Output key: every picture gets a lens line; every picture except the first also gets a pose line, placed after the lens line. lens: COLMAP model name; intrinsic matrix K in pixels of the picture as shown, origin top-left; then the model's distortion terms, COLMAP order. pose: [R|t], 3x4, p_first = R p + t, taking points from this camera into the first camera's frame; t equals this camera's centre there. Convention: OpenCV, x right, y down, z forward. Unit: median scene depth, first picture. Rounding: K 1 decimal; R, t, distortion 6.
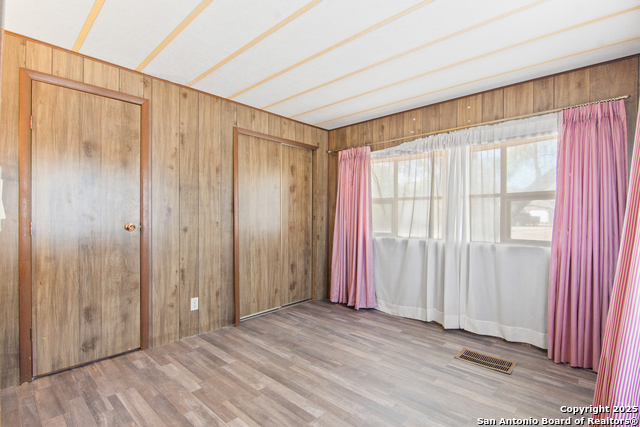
lens RADIAL K [[308.4, 0, 319.9], [0, 308.4, 216.0], [0, 0, 1]] dist [-0.002413, -0.000594]
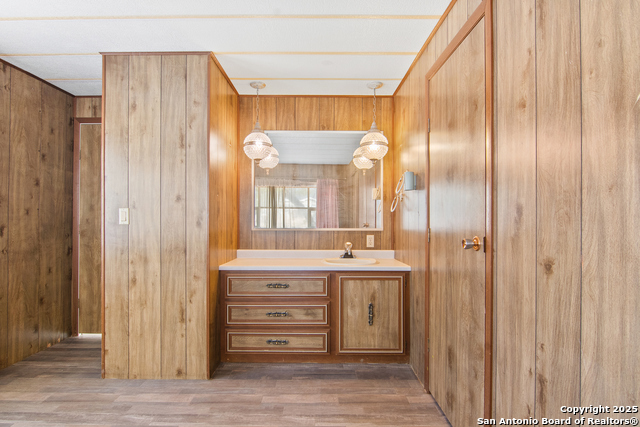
lens RADIAL K [[312.2, 0, 320.0], [0, 312.2, 213.5], [0, 0, 1]] dist [-0.005584, -0.001222]
pose [[-0.730862, -0.011822, -0.682423, -0.012710], [-0.004891, 0.999915, -0.012084, -0.009321], [0.682508, -0.005493, -0.730858, 1.086754]]
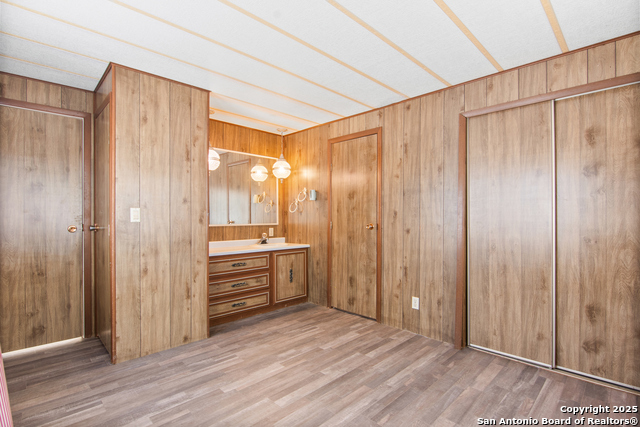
lens RADIAL K [[308.4, 0, 319.9], [0, 308.4, 216.0], [0, 0, 1]] dist [-0.002413, -0.000594]
pose [[-0.039995, -0.004322, -0.999191, 0.664889], [-0.001773, 0.999989, -0.004254, -0.003567], [0.999198, 0.001601, -0.040002, 0.737554]]
